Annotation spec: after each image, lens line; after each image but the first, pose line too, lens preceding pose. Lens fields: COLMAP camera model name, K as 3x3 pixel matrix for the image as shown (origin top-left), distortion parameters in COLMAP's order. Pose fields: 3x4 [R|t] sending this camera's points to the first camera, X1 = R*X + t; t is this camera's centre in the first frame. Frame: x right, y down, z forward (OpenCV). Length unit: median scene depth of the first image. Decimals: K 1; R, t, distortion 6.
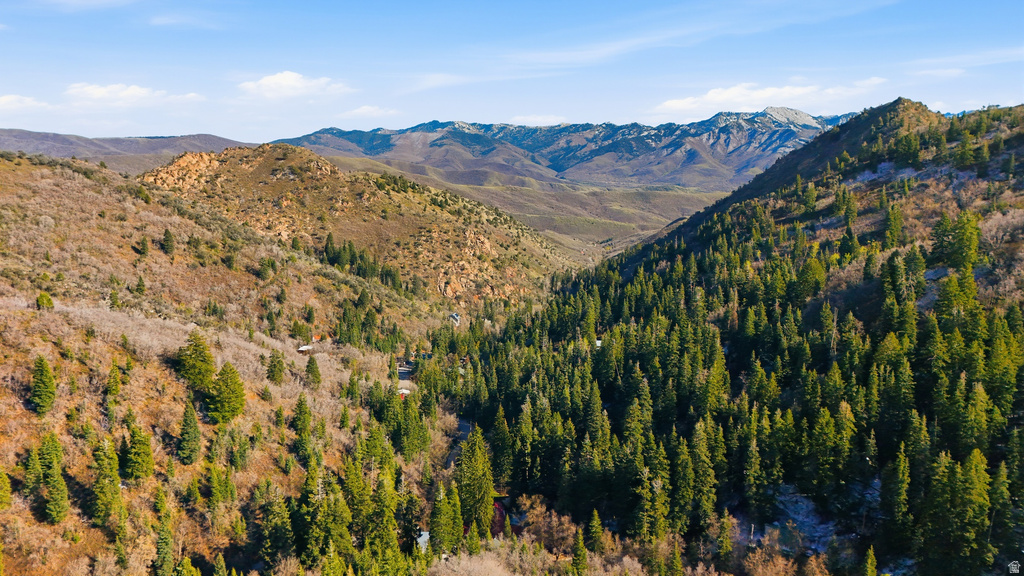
lens RADIAL K [[747.1, 0, 509.1], [0, 747.1, 290.8], [0, 0, 1]] dist [0.079614, -0.071800]
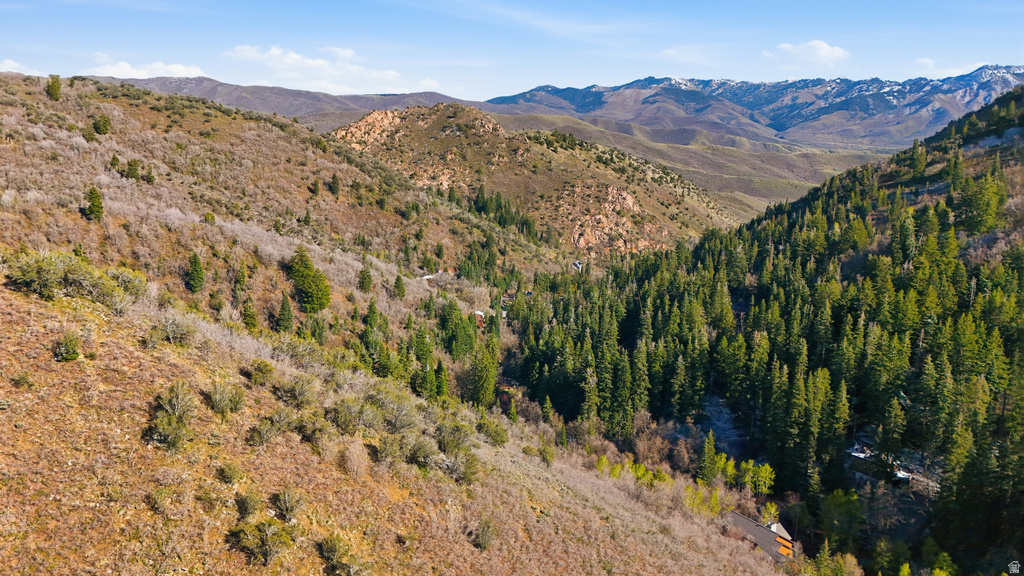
lens RADIAL K [[747.1, 0, 507.9], [0, 747.1, 289.5], [0, 0, 1]] dist [0.079614, -0.071800]
pose [[0.960818, 0.074742, -0.266913, 0.258305], [-0.060680, 0.996318, 0.060559, 0.023397], [0.270456, -0.041990, 0.961816, -0.171998]]
